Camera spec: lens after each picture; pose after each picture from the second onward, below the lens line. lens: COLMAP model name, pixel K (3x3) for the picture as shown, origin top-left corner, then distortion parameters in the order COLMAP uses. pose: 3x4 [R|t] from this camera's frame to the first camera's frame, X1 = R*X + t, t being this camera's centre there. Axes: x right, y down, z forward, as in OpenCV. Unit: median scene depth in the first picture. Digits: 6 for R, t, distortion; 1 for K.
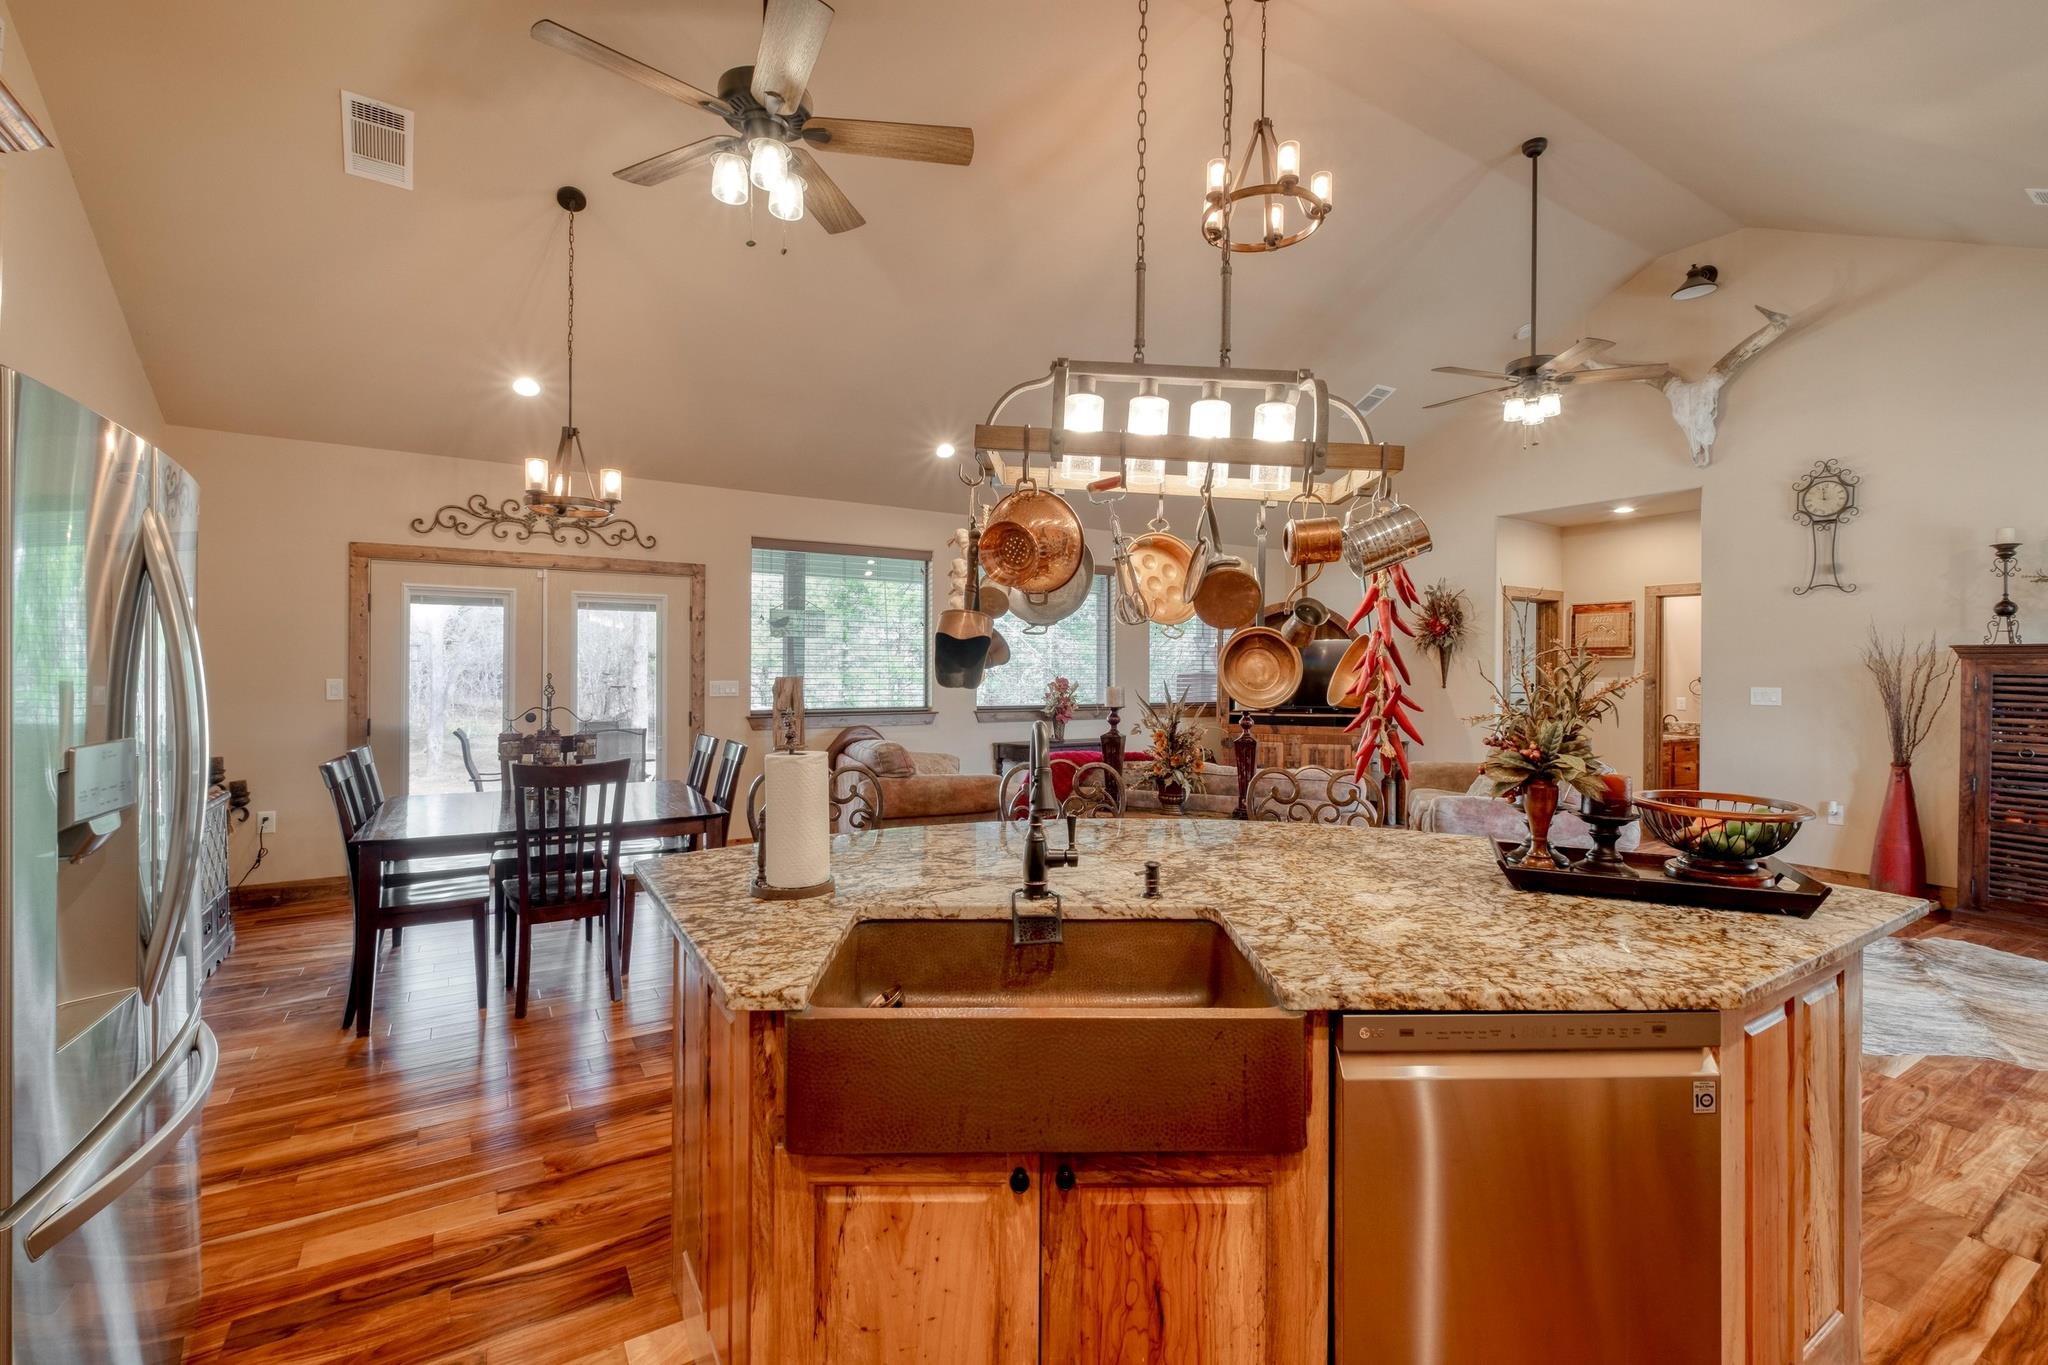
lens RADIAL K [[898.8, 0, 1017.2], [0, 898.8, 677.1], [0, 0, 1]] dist [0.007693, -0.002347]
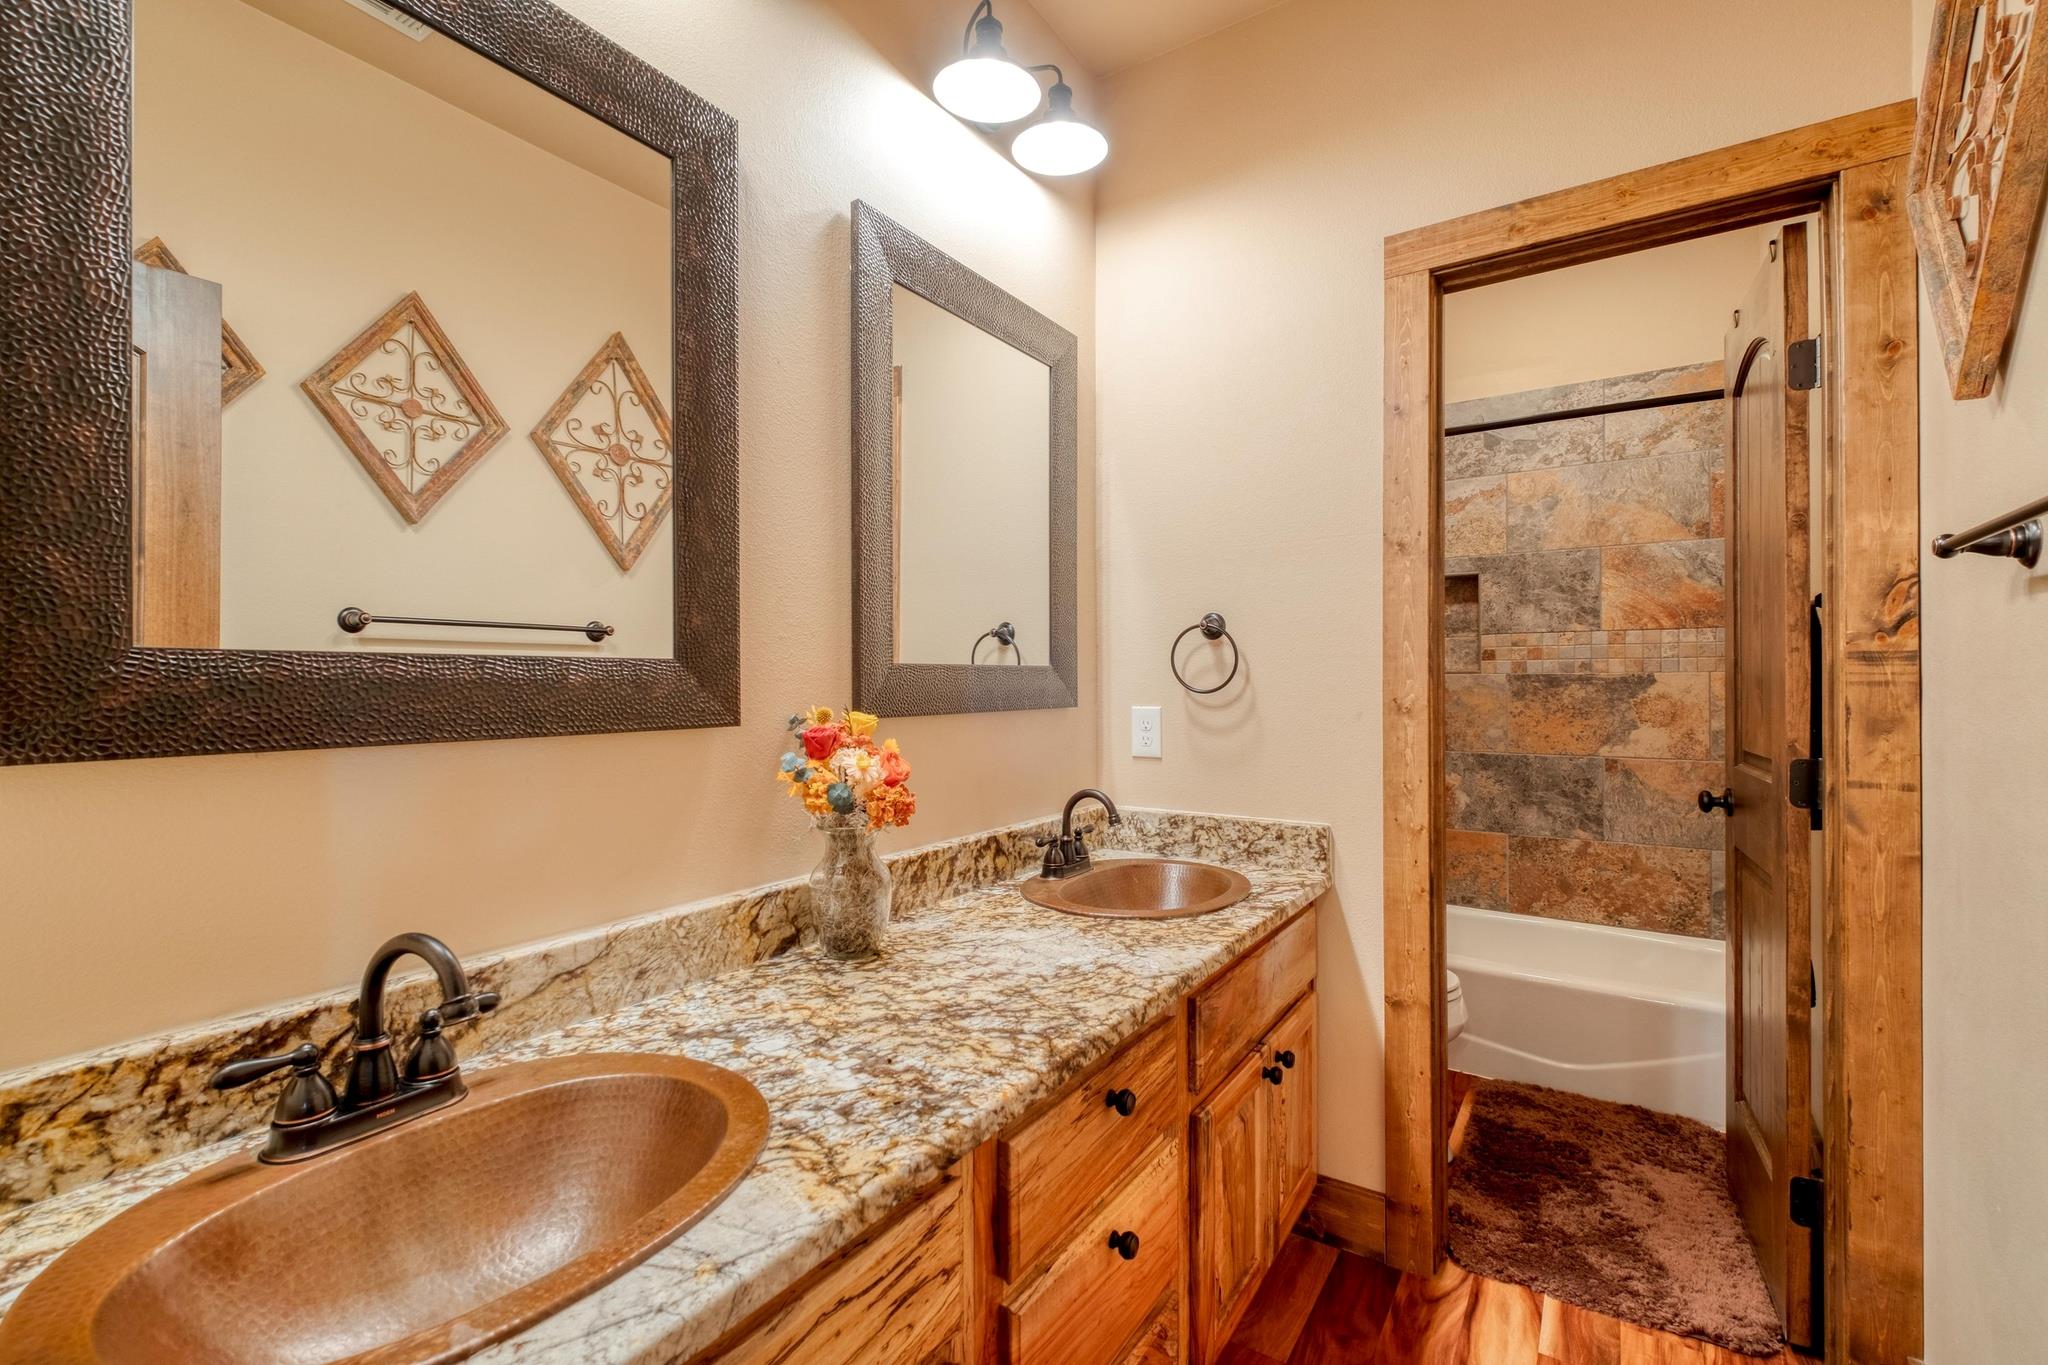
lens RADIAL K [[898.8, 0, 1015.6], [0, 898.8, 677.7], [0, 0, 1]] dist [0.007693, -0.002347]
pose [[0.914431, -0.007770, 0.404667, 0.631419], [0.009230, 0.999956, -0.001658, 0.018876], [-0.404637, 0.005251, 0.914462, 0.869146]]
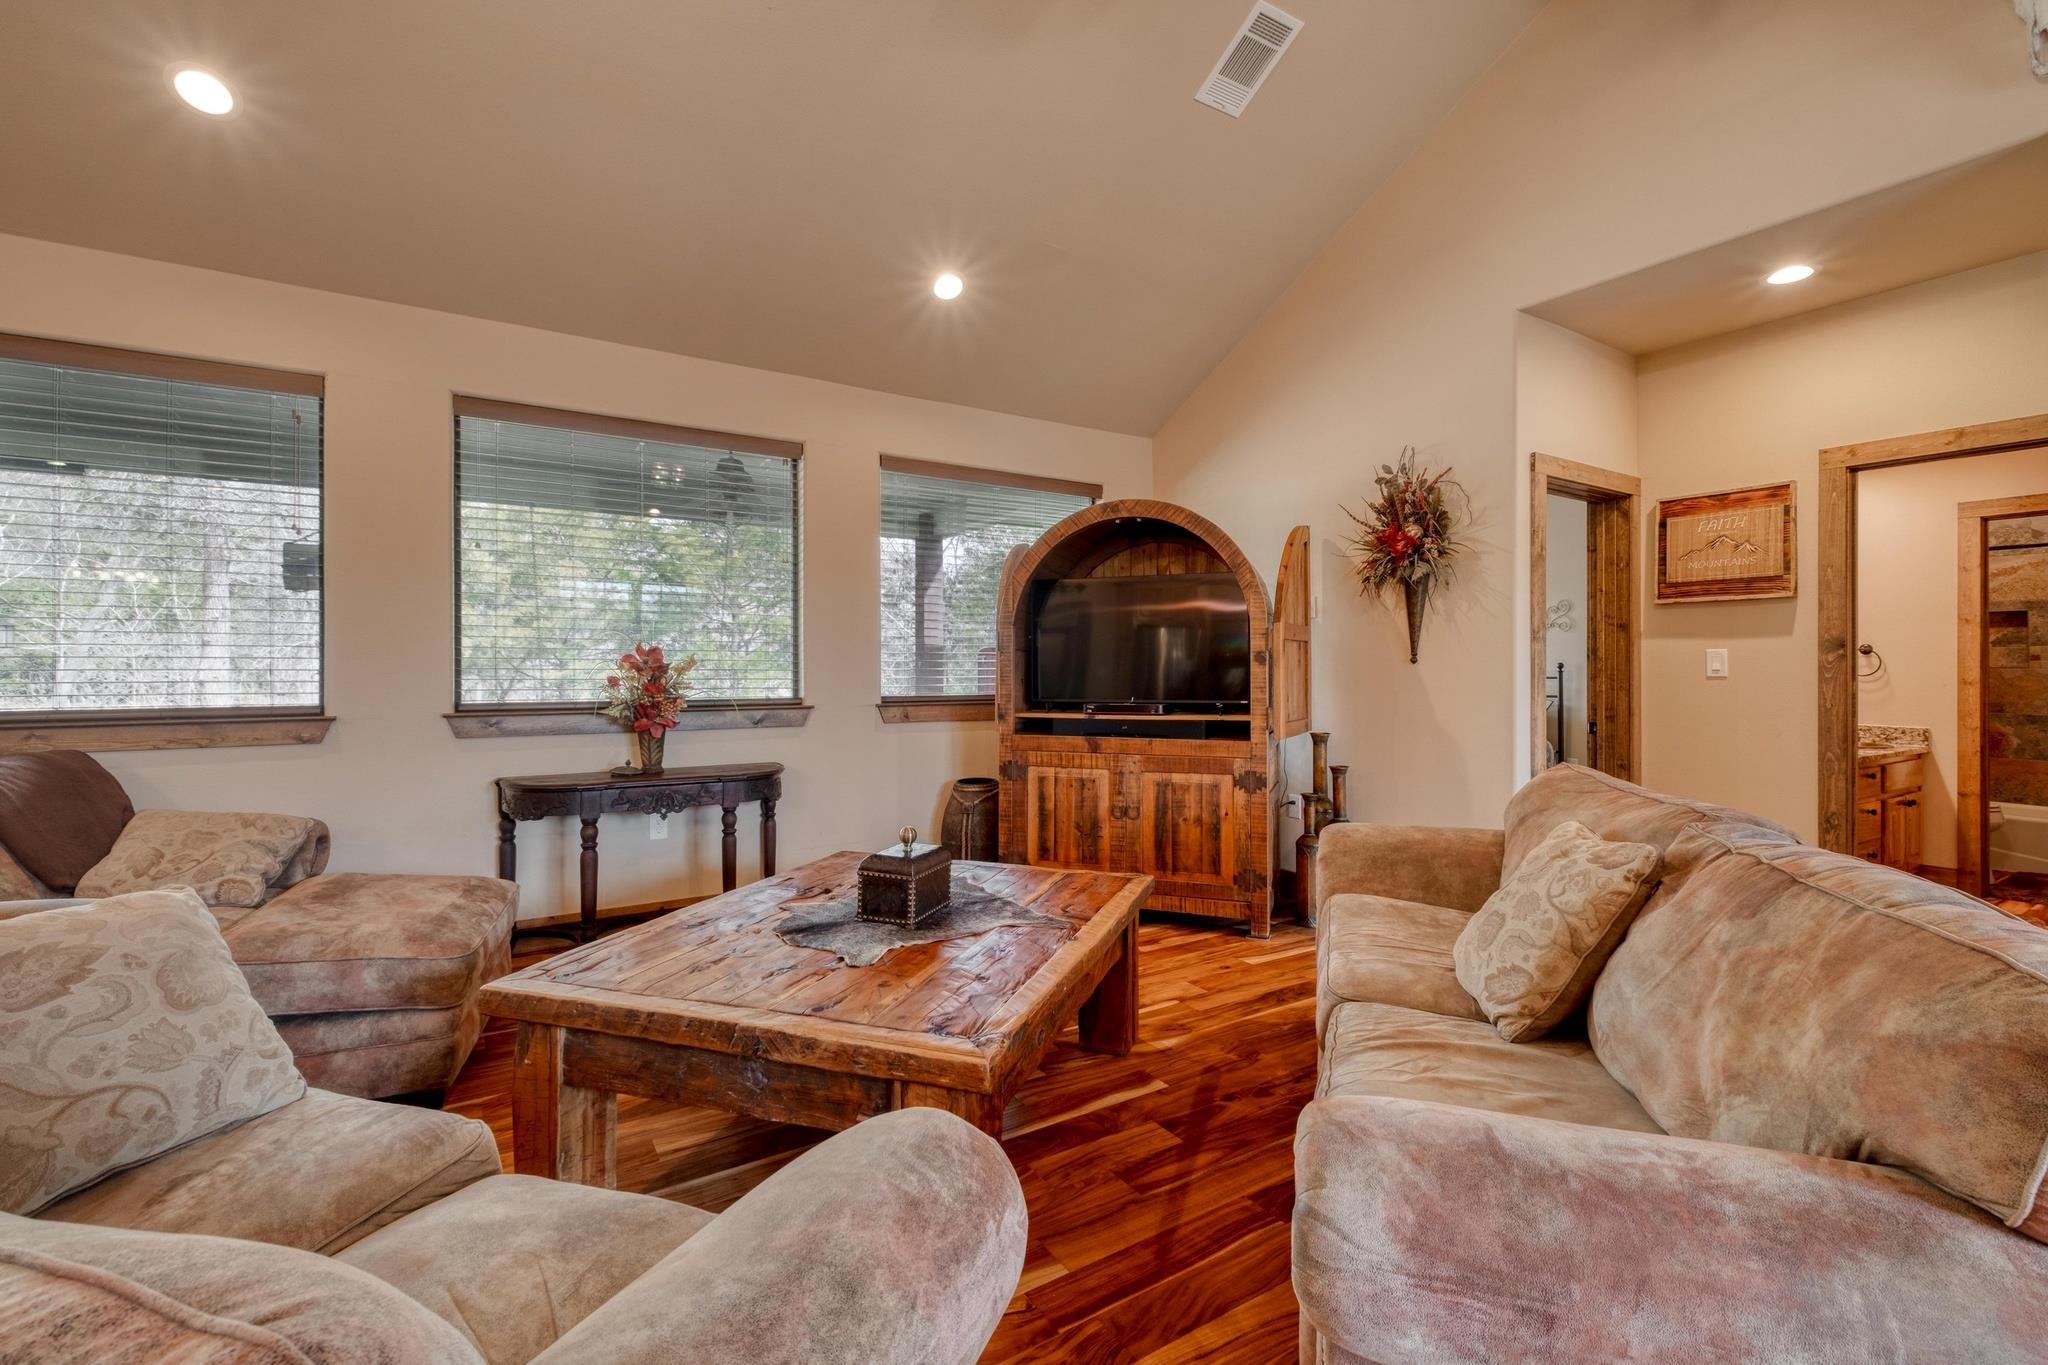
lens RADIAL K [[898.8, 0, 1020.7], [0, 898.8, 669.6], [0, 0, 1]] dist [0.007693, -0.002347]
pose [[0.999923, -0.005224, 0.011276, 0.260726], [0.005247, 0.999984, -0.002000, 0.016990], [-0.011265, 0.002059, 0.999934, 0.522309]]
